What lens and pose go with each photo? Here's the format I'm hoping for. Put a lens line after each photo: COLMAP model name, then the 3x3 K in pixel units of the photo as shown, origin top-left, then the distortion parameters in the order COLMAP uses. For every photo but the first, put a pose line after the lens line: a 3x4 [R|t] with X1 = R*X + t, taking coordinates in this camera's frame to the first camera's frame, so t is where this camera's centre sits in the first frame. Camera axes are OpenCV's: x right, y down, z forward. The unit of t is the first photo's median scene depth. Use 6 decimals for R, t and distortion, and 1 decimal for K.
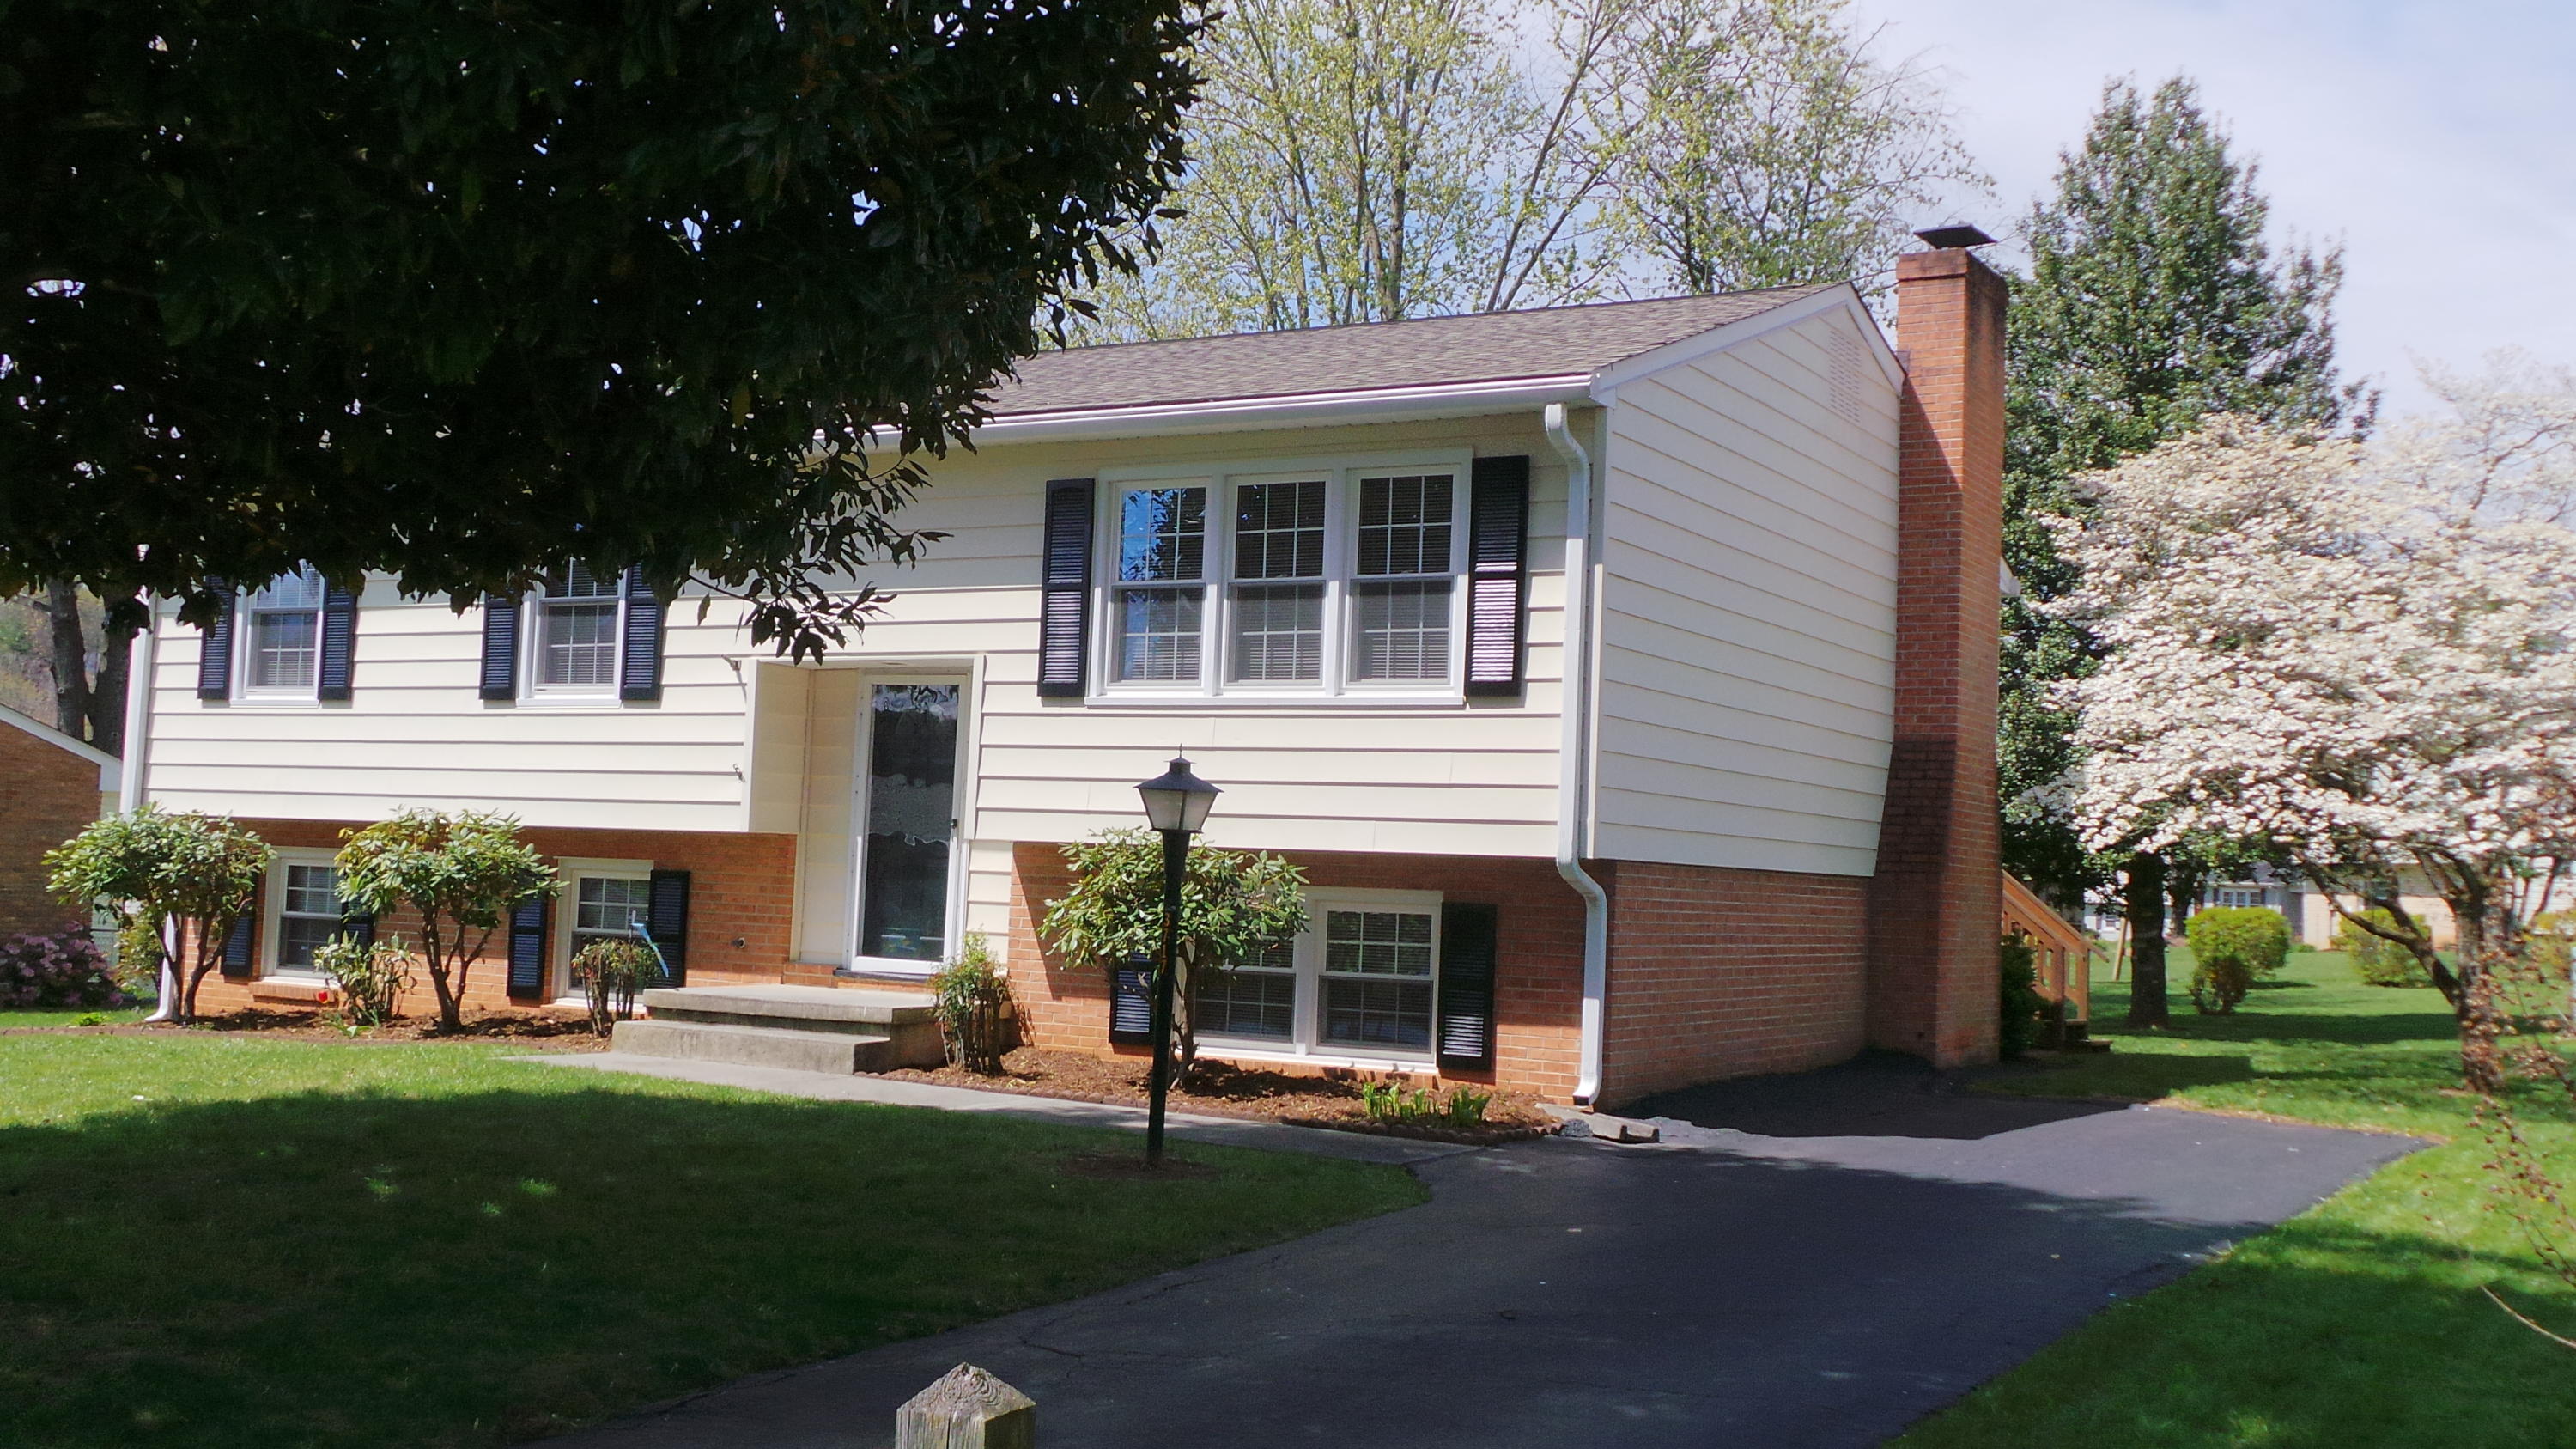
lens RADIAL K [[2541.3, 0, 1284.7], [0, 2541.3, 736.9], [0, 0, 1]] dist [-0.012628, 0.000000]
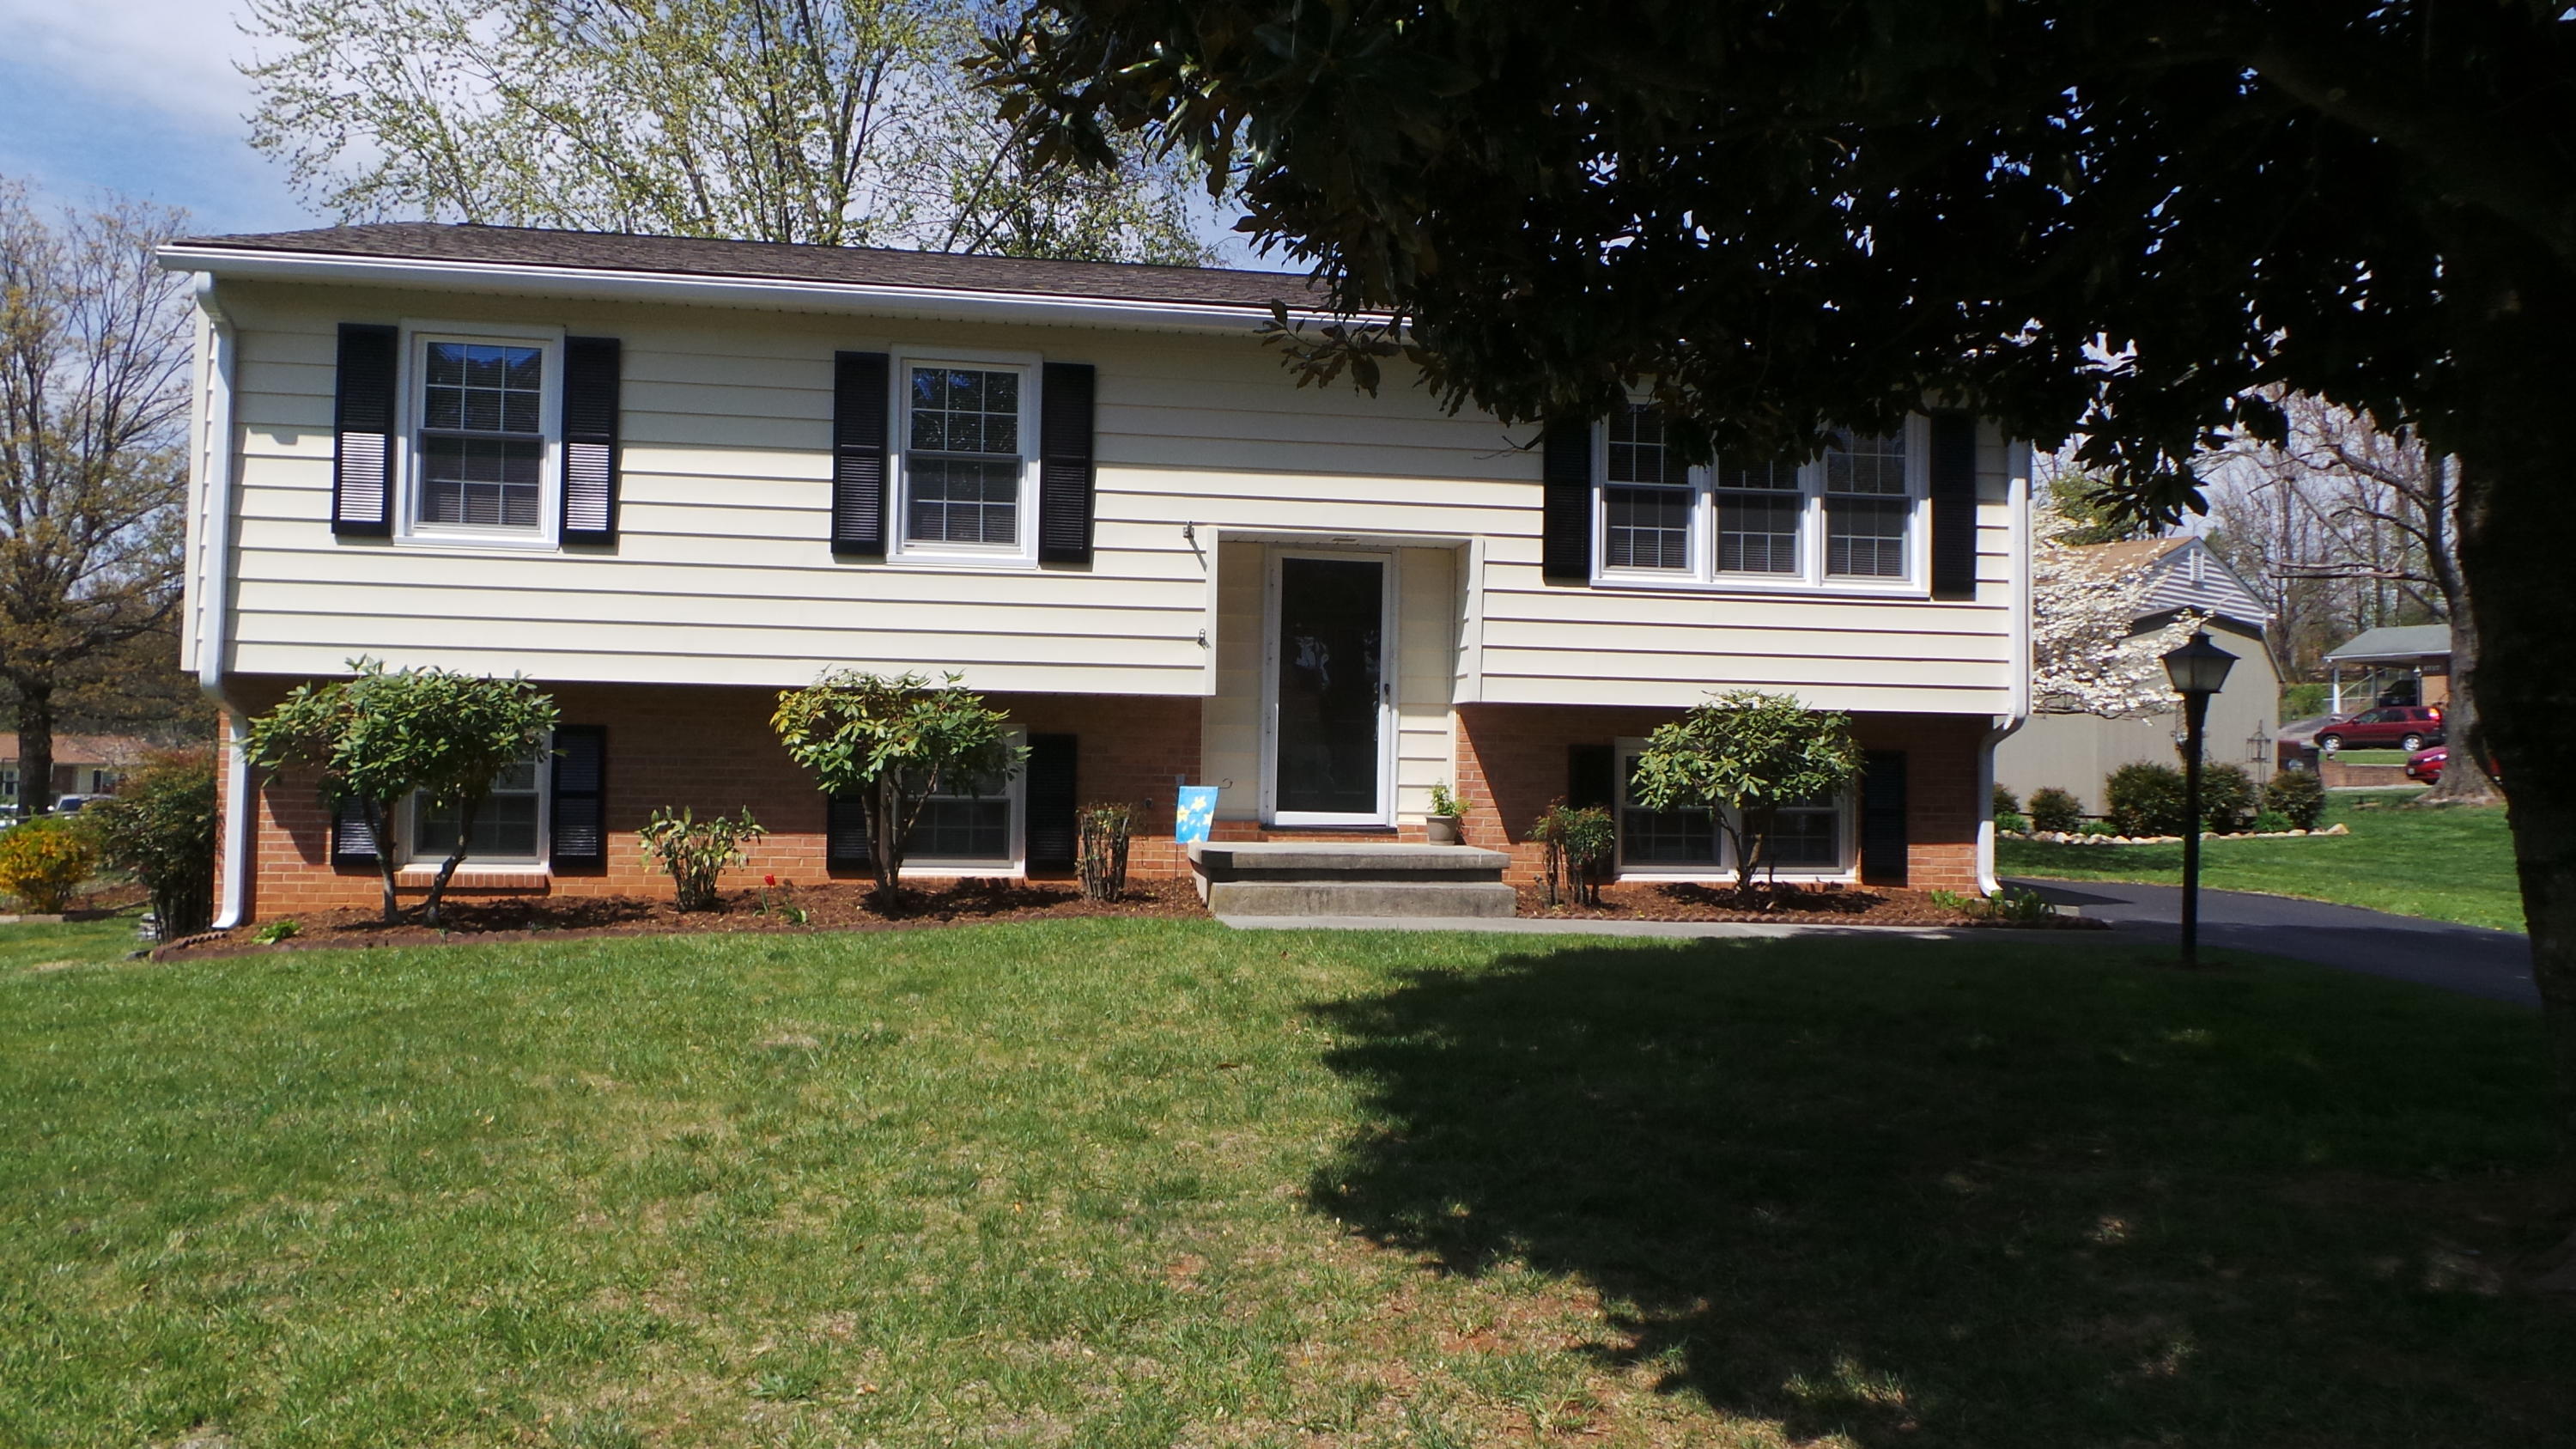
lens RADIAL K [[1825.1, 0, 1296.8], [0, 1825.1, 709.8], [0, 0, 1]] dist [0.002794, 0.002133]
pose [[0.779191, -0.012290, 0.626667, -0.630400], [-0.026130, 0.998302, 0.052068, 0.003416], [-0.626242, -0.056946, 0.777546, 0.389910]]
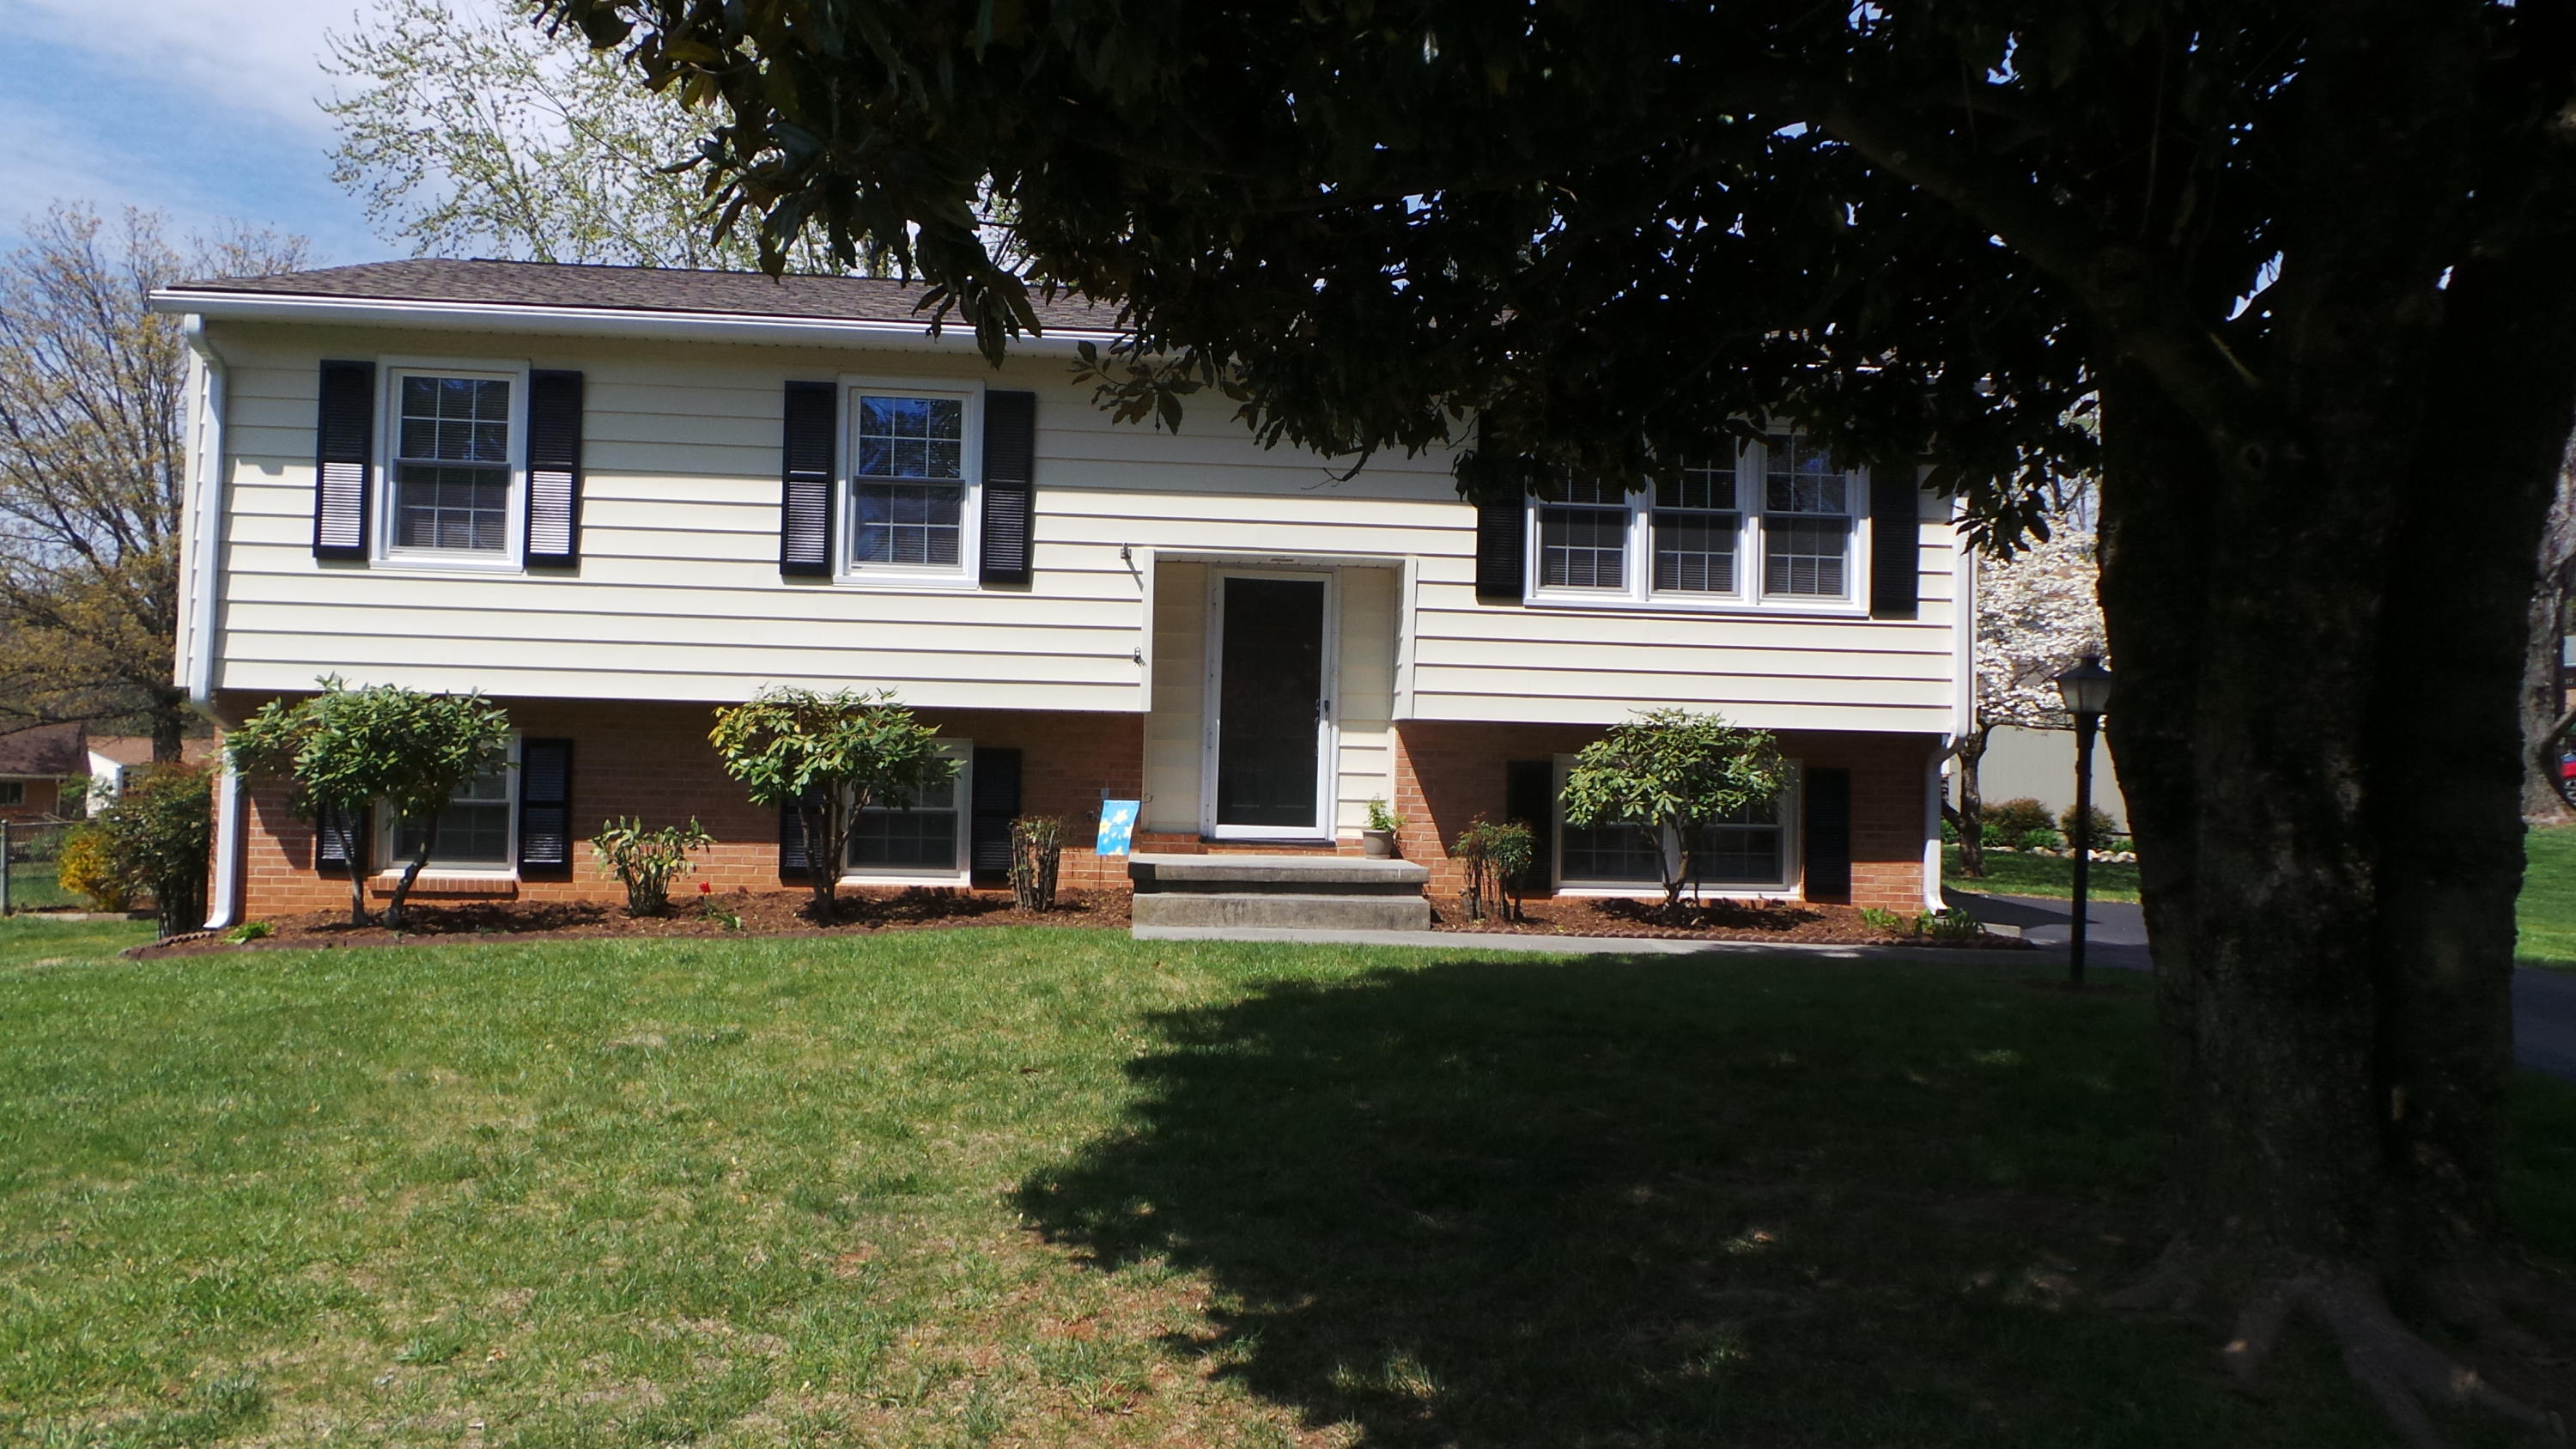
lens RADIAL K [[1825.1, 0, 1289.4], [0, 1825.1, 715.0], [0, 0, 1]] dist [0.002794, 0.002133]
pose [[0.818183, -0.008616, 0.574893, -0.584183], [-0.026148, 0.998296, 0.052175, -0.002820], [-0.574363, -0.057721, 0.816563, 0.332594]]
